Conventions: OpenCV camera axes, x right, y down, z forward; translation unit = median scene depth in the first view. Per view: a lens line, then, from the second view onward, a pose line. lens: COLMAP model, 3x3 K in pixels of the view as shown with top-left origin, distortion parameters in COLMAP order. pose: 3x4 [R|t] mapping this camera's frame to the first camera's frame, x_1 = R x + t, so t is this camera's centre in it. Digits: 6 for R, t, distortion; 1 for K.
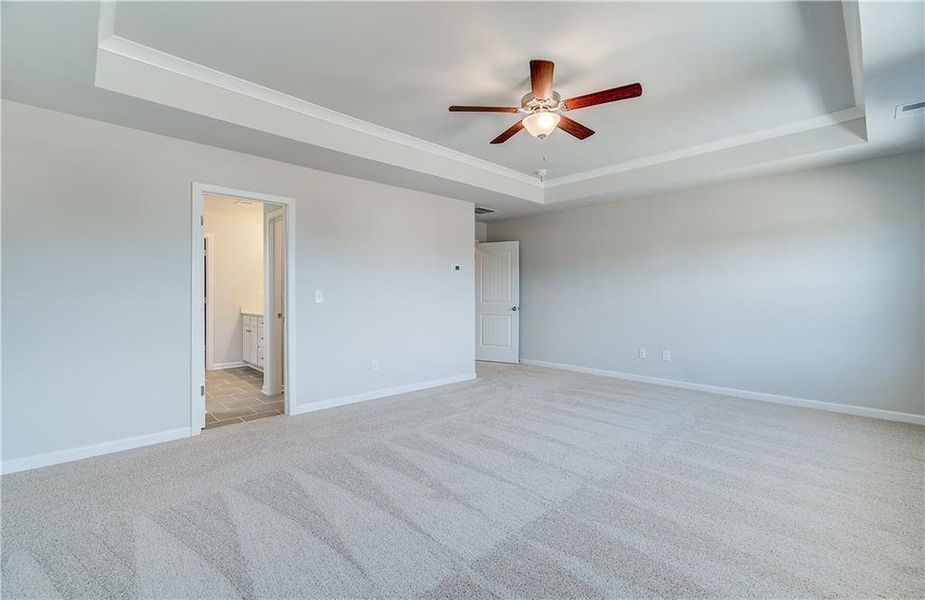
lens RADIAL K [[405.0, 0, 459.7], [0, 405.0, 293.2], [0, 0, 1]] dist [-0.006108, 0.005010]
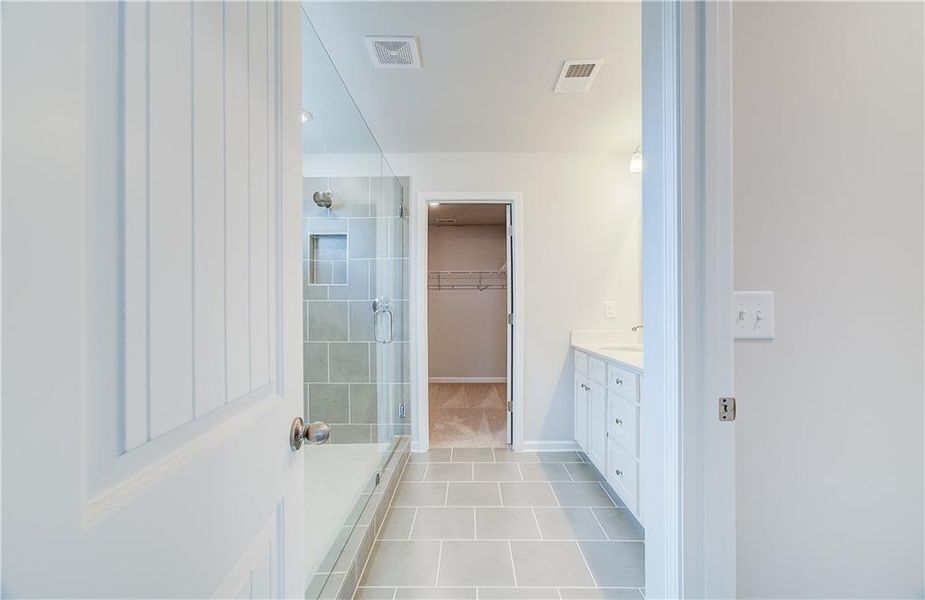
lens RADIAL K [[405.0, 0, 465.3], [0, 405.0, 303.9], [0, 0, 1]] dist [-0.006108, 0.005010]
pose [[0.721450, -0.009053, -0.692408, -0.298463], [0.004165, 0.999953, -0.008734, 0.001983], [0.692454, 0.003418, 0.721454, 0.567693]]
